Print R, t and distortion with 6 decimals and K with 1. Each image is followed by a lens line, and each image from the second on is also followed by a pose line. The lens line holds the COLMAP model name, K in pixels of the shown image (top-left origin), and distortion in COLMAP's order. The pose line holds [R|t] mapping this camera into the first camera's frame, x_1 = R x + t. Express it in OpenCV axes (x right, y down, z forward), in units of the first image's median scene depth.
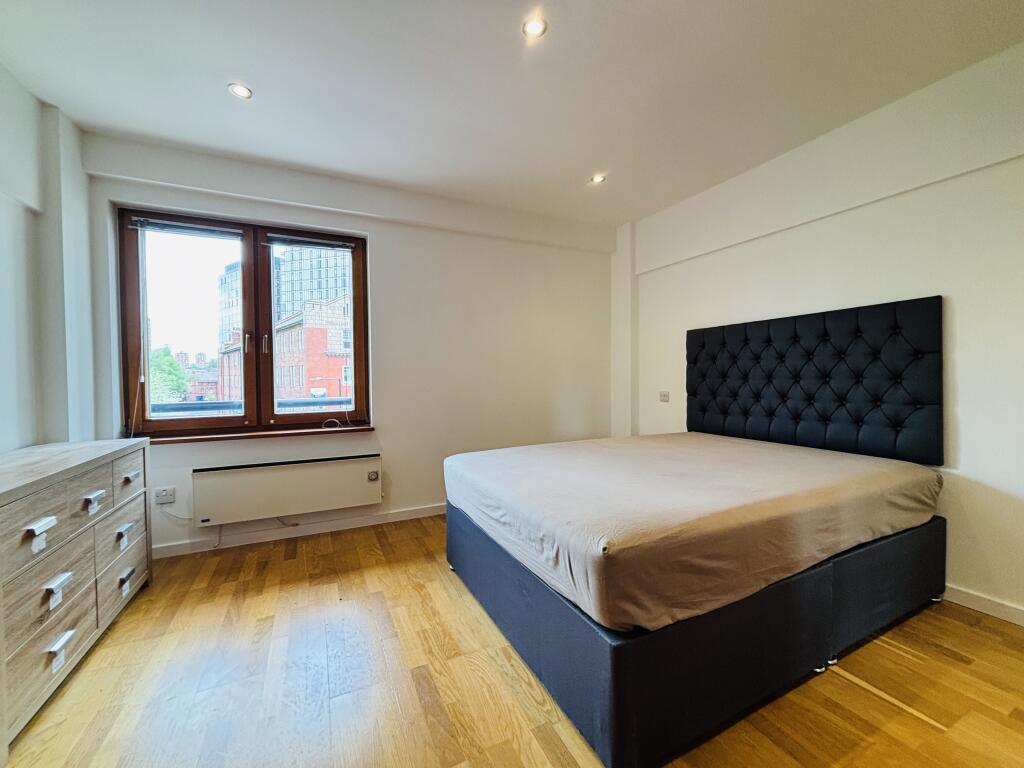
lens RADIAL K [[410.0, 0, 512.0], [0, 410.0, 384.0], [0, 0, 1]] dist [-0.007072, 0.000353]
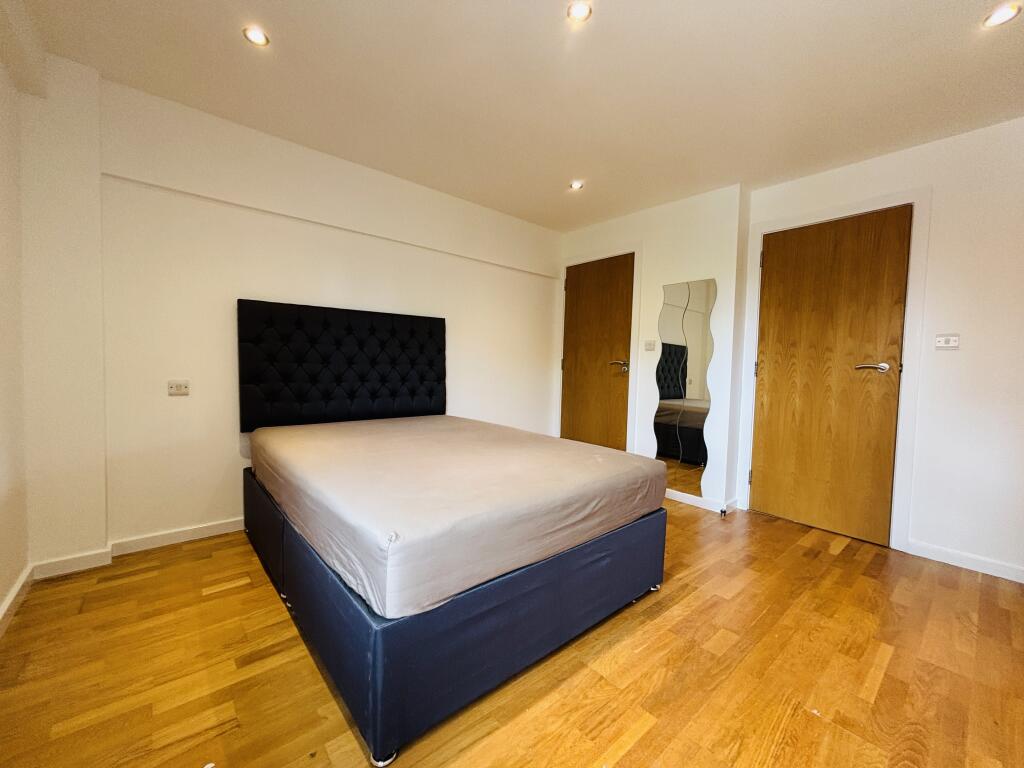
lens RADIAL K [[410.0, 0, 512.0], [0, 410.0, 384.0], [0, 0, 1]] dist [-0.007072, 0.000353]
pose [[-0.267534, -0.006817, 0.963524, -0.602159], [0.023575, 0.999629, 0.013618, 0.041318], [-0.963260, 0.026358, -0.267274, 0.956422]]
